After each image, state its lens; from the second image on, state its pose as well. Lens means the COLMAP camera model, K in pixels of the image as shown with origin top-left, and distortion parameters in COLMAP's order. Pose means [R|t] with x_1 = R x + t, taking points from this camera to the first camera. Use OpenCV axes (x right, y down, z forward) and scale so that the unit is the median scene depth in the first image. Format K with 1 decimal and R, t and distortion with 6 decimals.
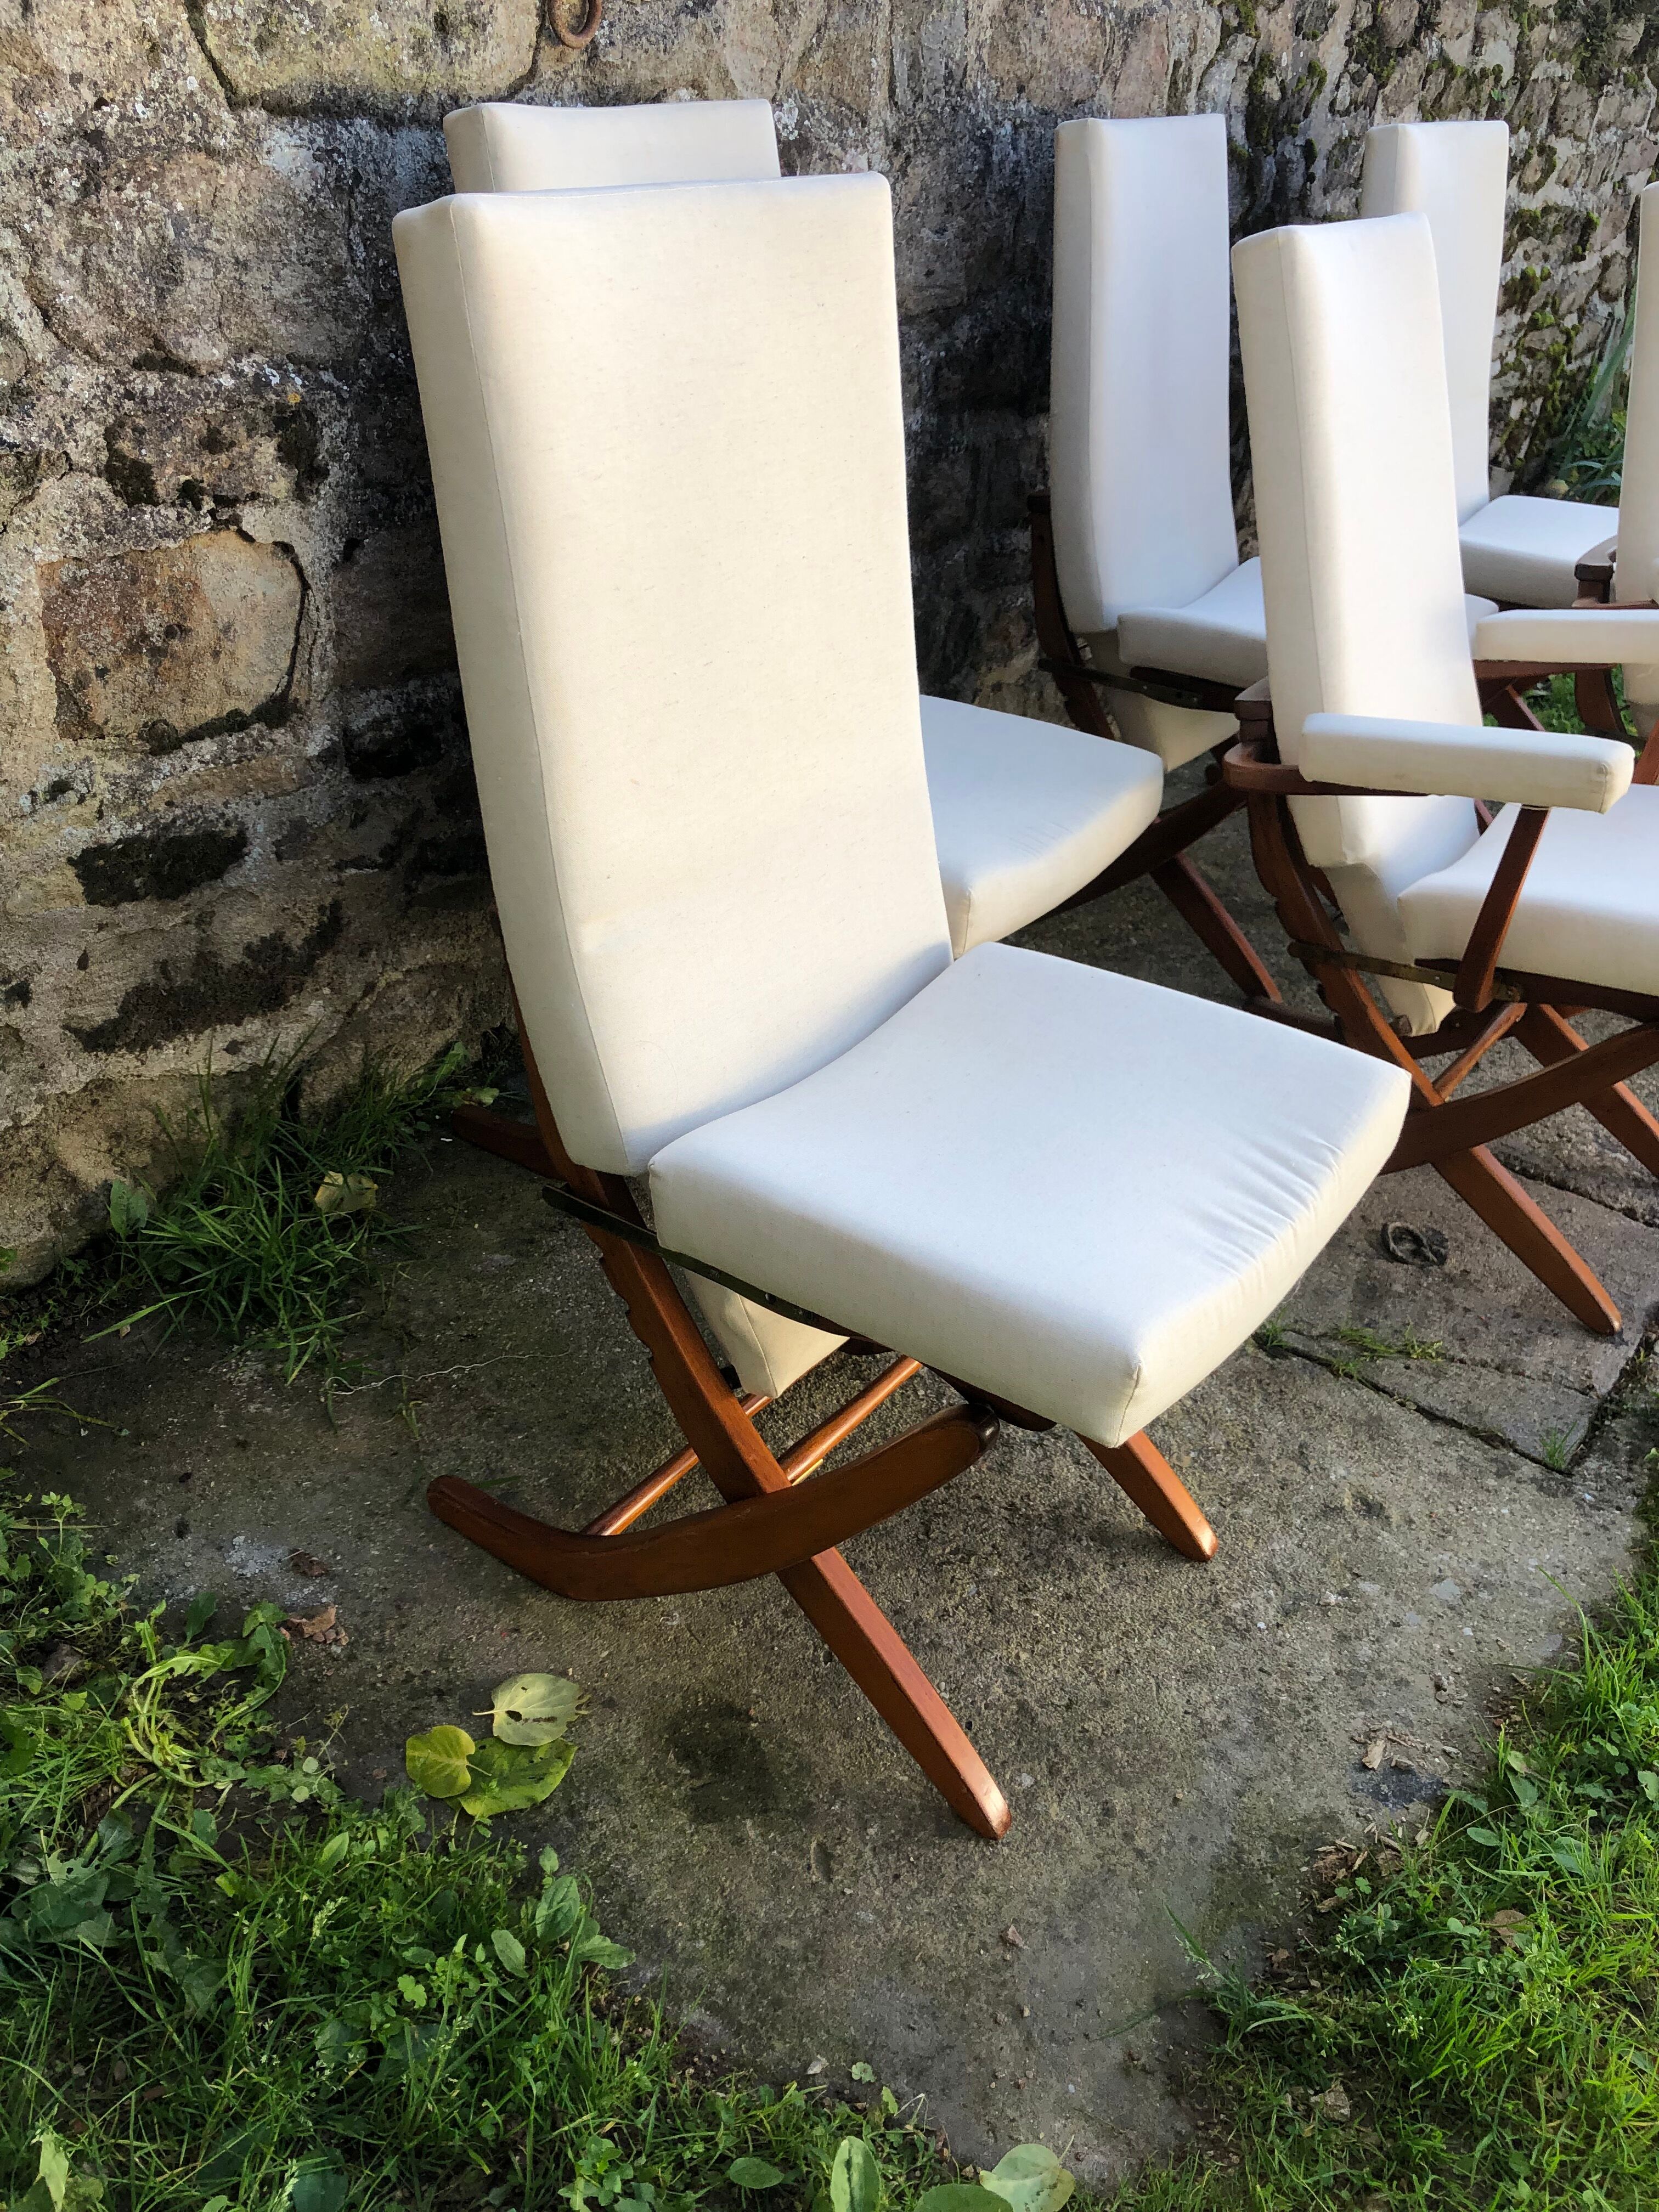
lens RADIAL K [[1814.4, 0, 827.5], [0, 1814.4, 1118.0], [0, 0, 1]] dist [0.019284, -0.025364]
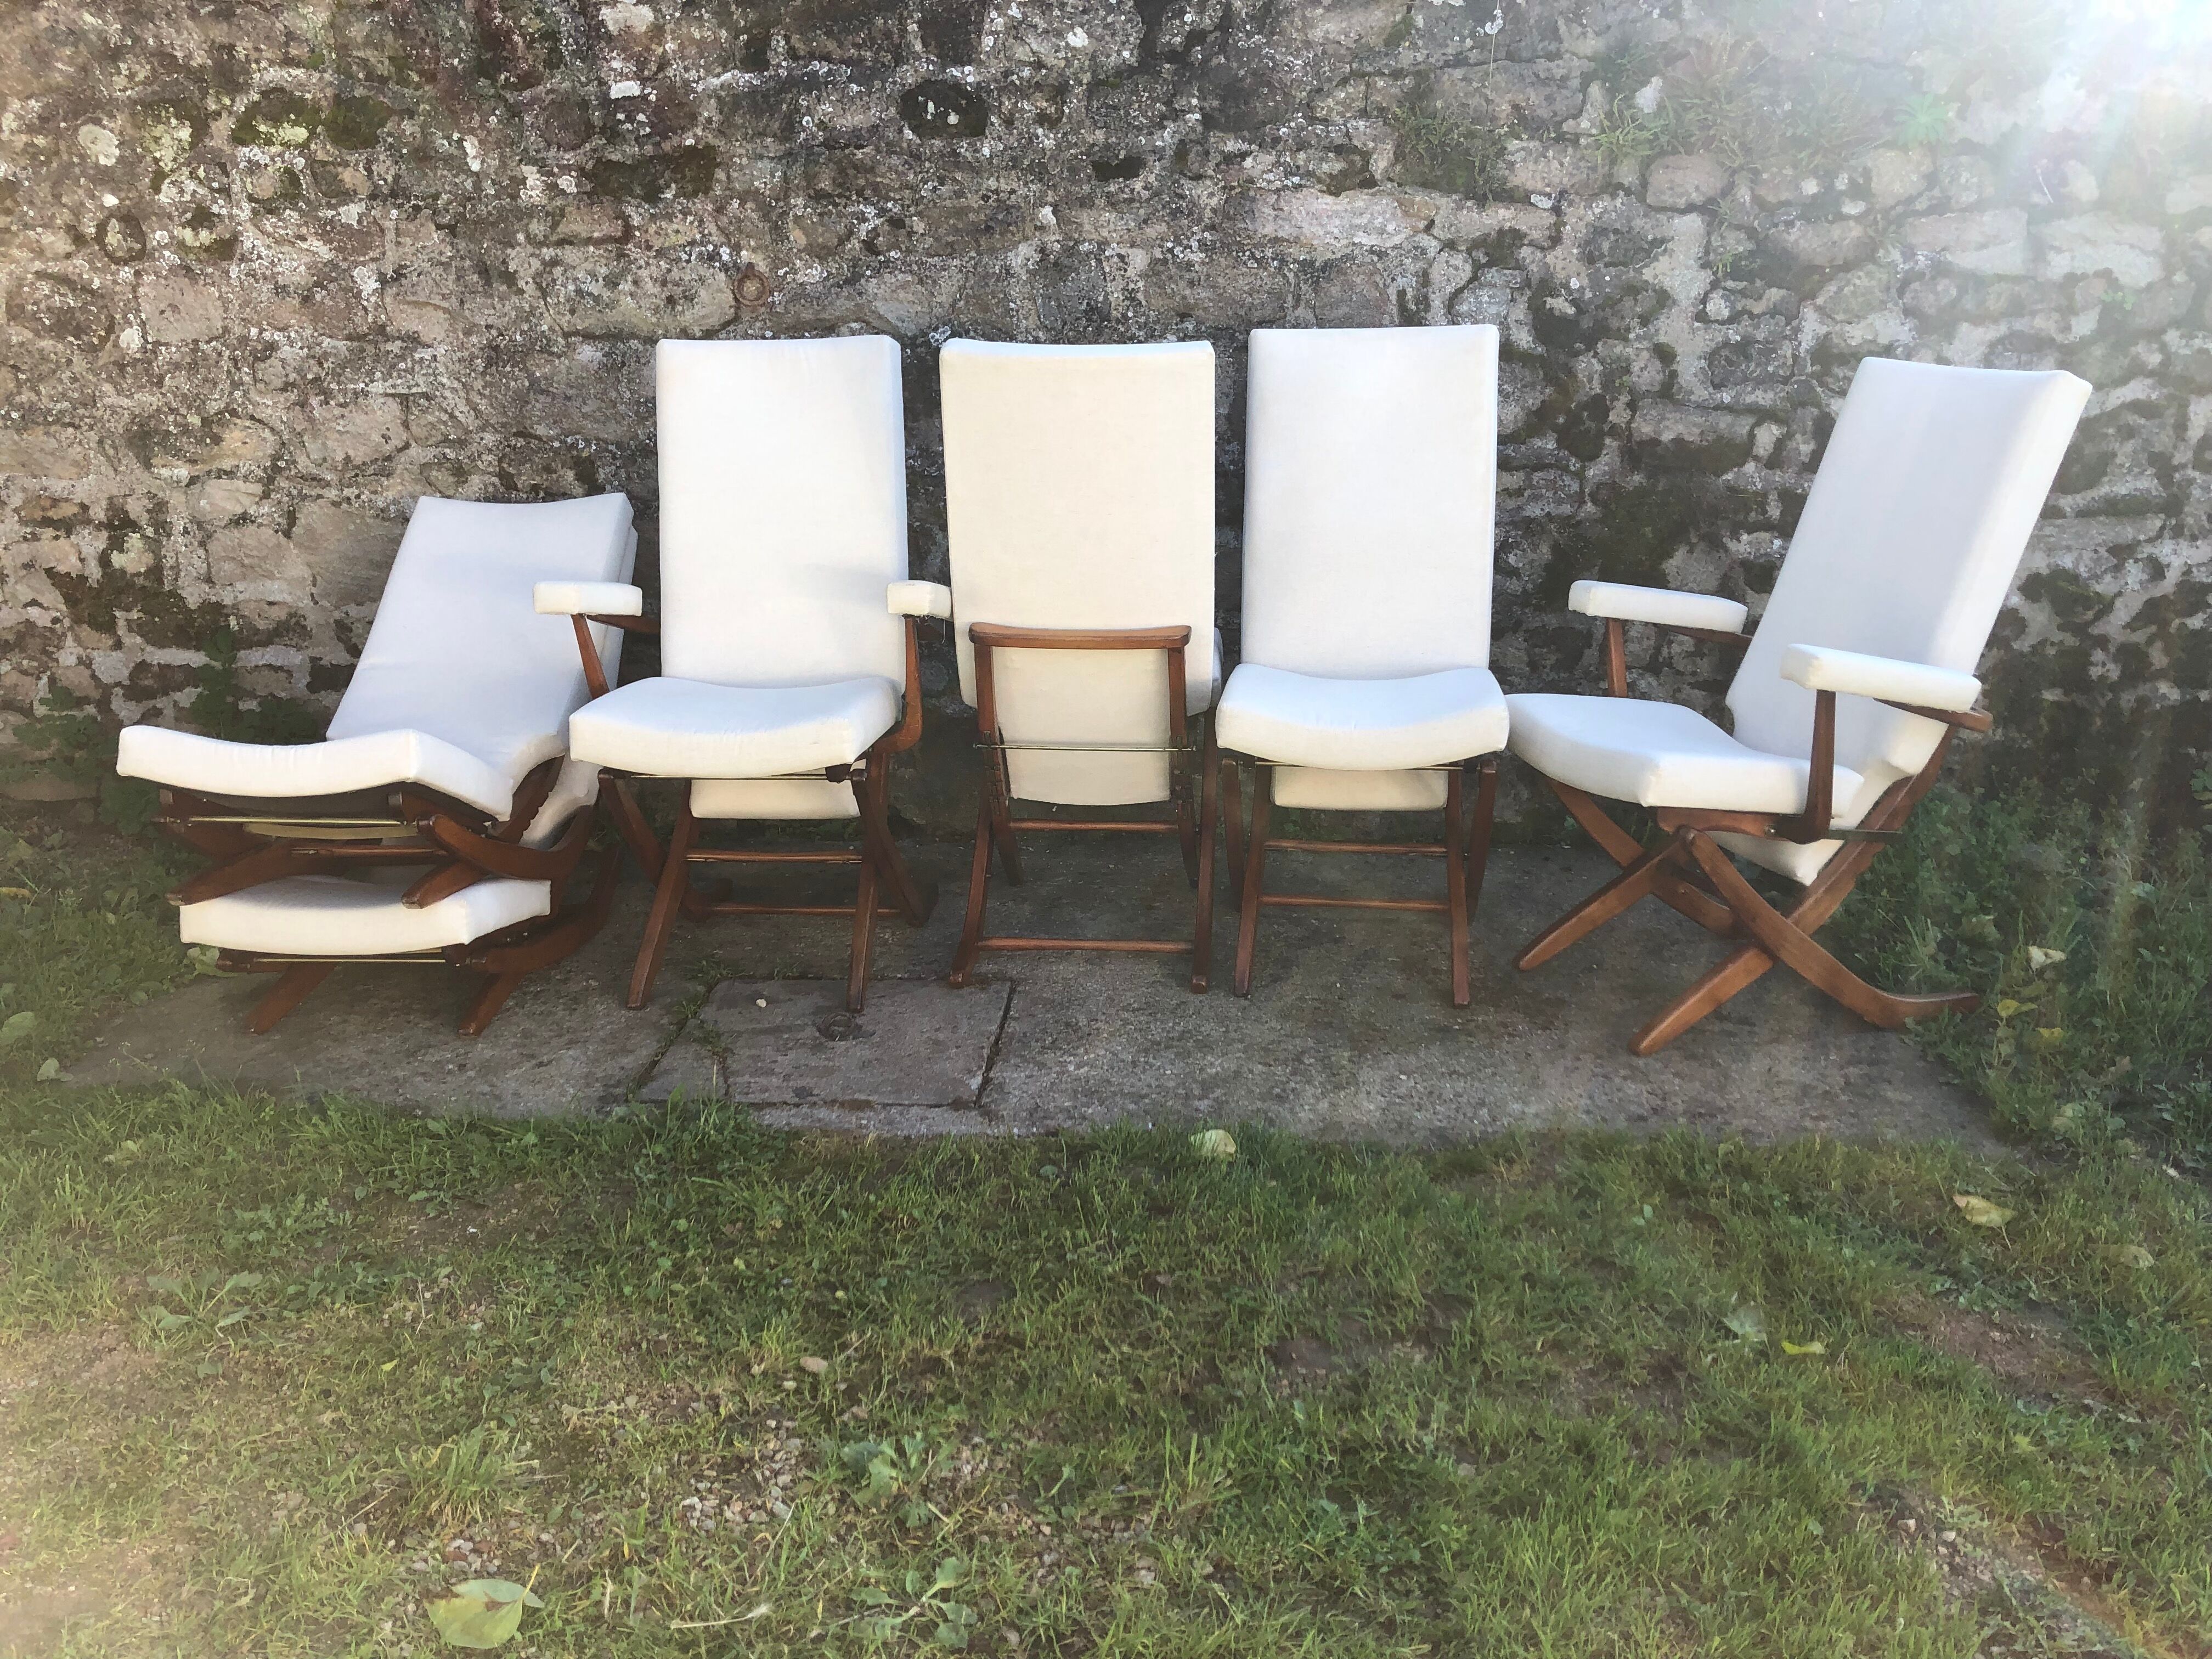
lens RADIAL K [[1794.5, 0, 1105.7], [0, 1794.5, 819.5], [0, 0, 1]] dist [0.007077, 0.001771]
pose [[0.555024, 0.167656, -0.814764, 1.913622], [-0.392573, 0.916333, -0.078868, -0.062564], [0.733372, 0.363628, 0.574404, 0.365325]]
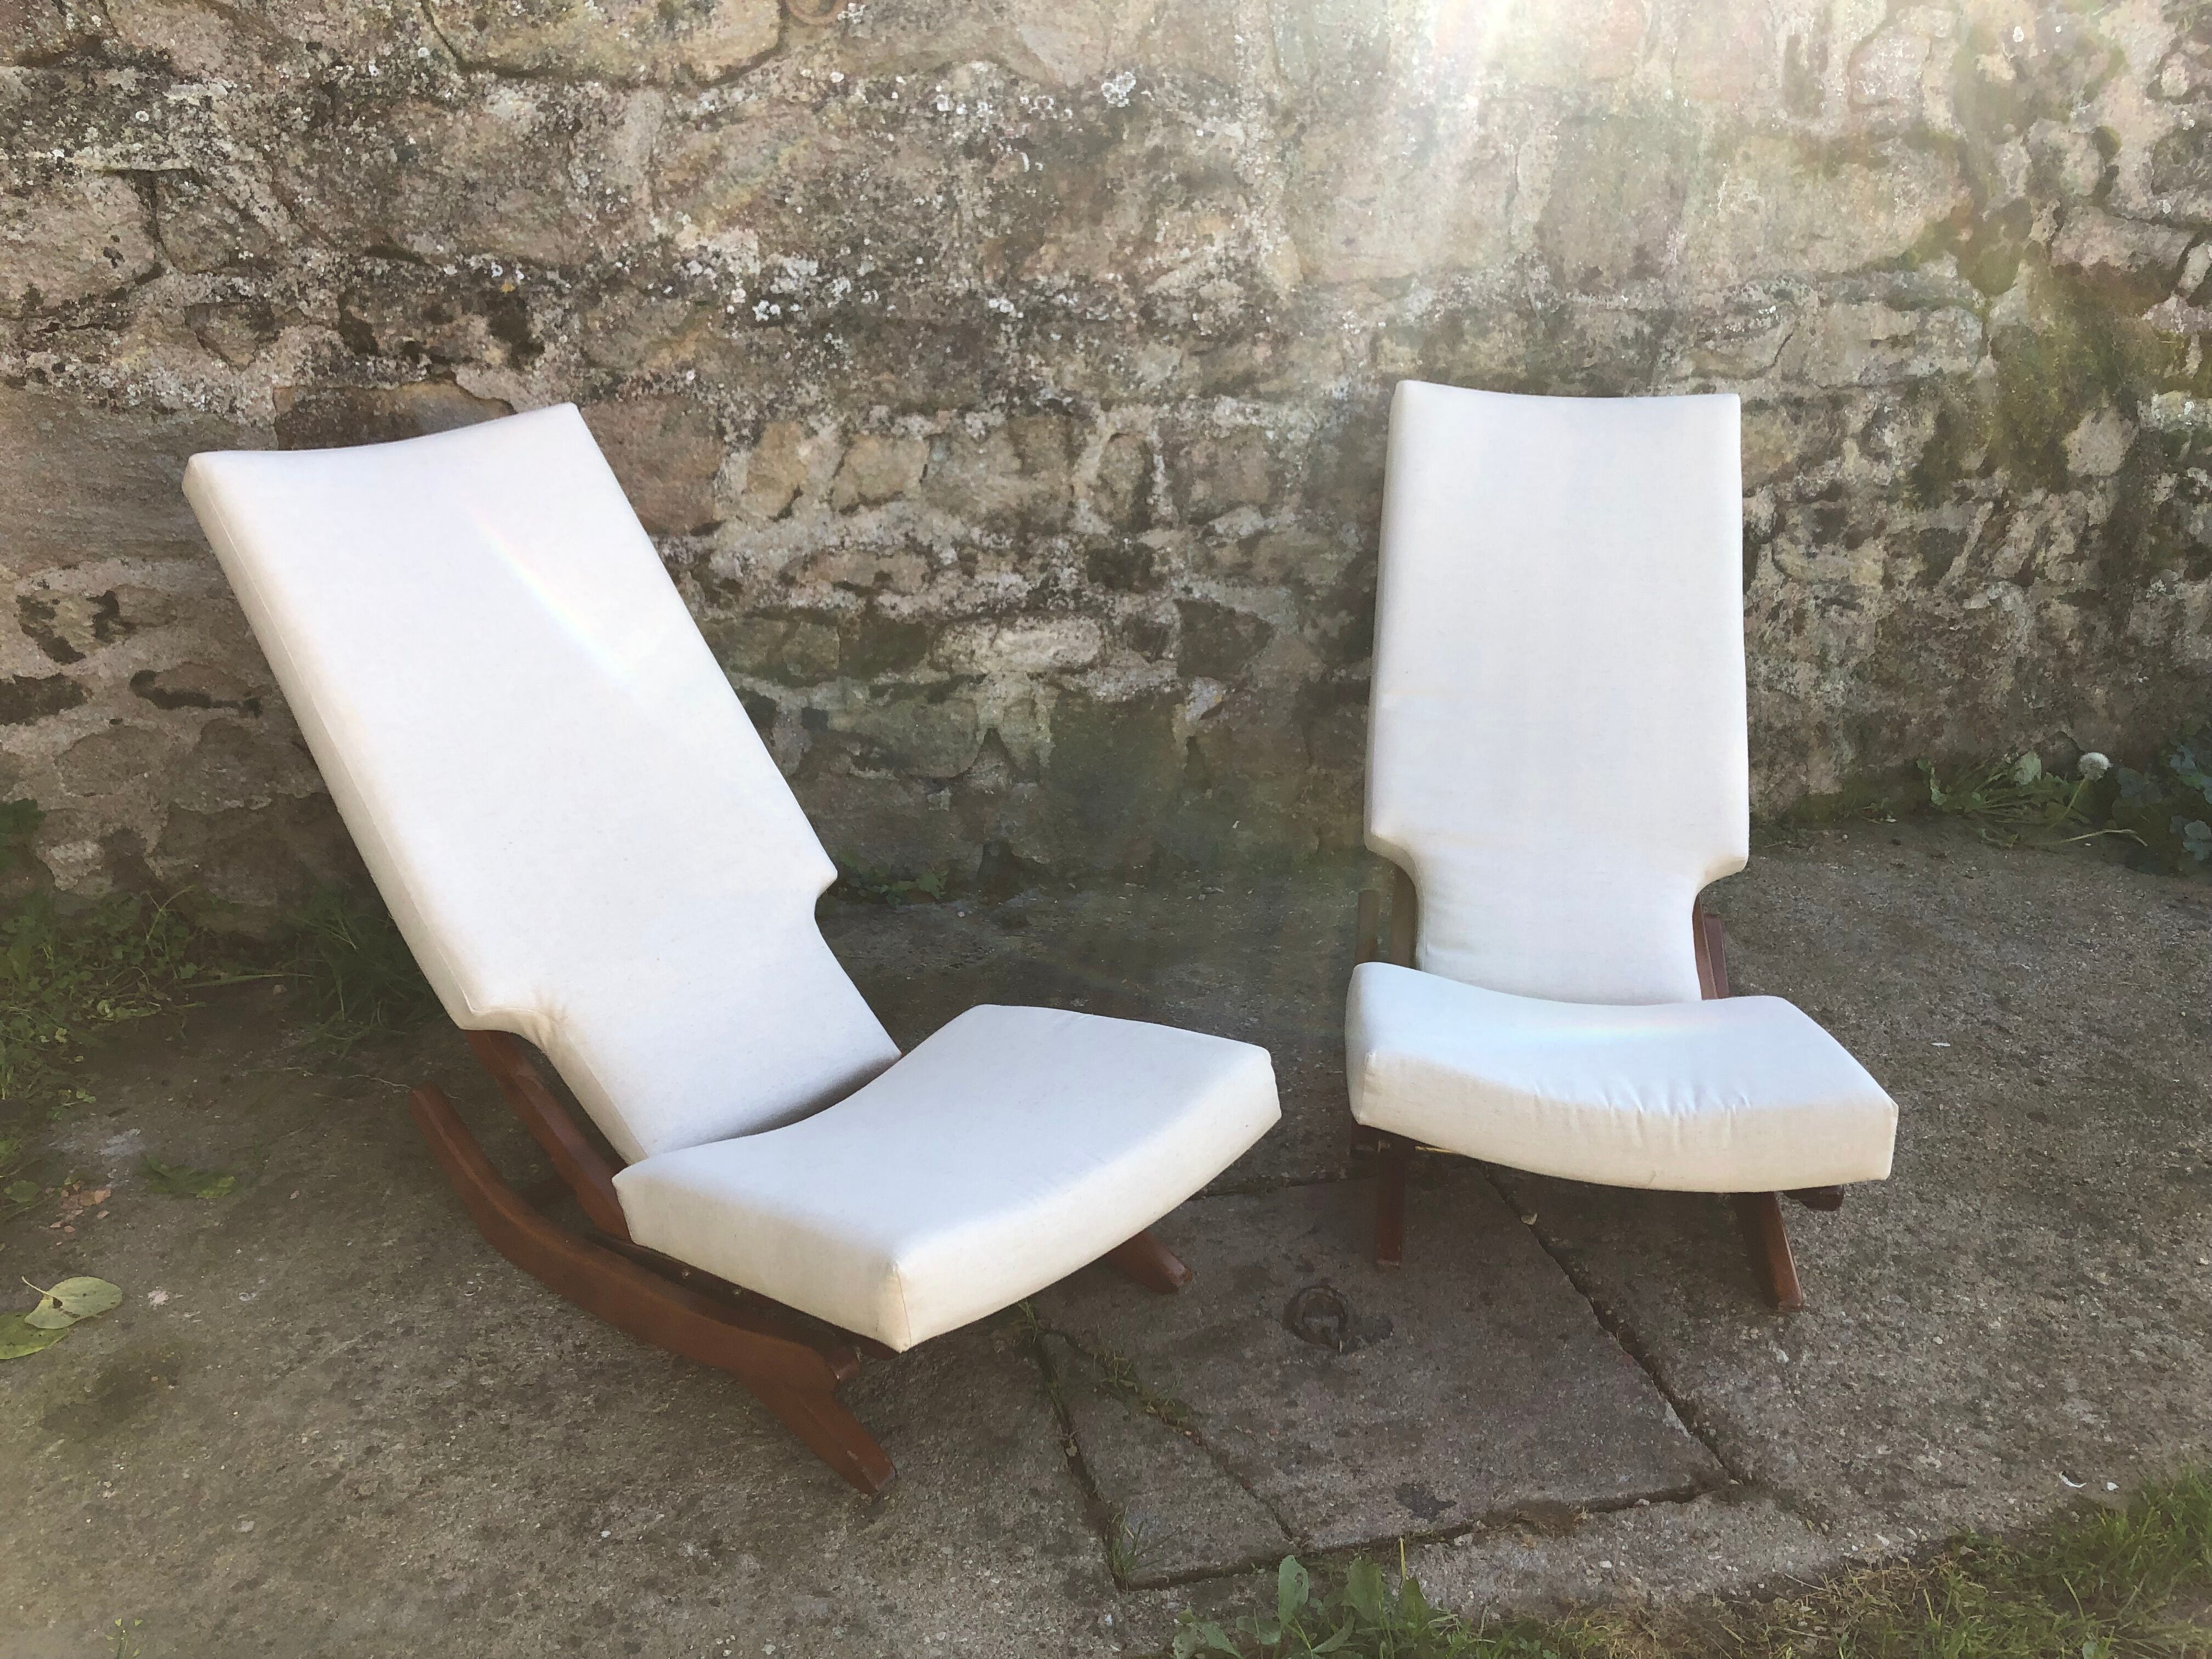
lens RADIAL K [[1844.2, 0, 1079.4], [0, 1844.2, 838.2], [0, 0, 1]] dist [-0.042522, 0.100261]
pose [[0.776966, 0.182417, -0.602535, 0.849886], [-0.296918, 0.950144, -0.095218, -0.028450], [0.555125, 0.252884, 0.792392, 0.304576]]
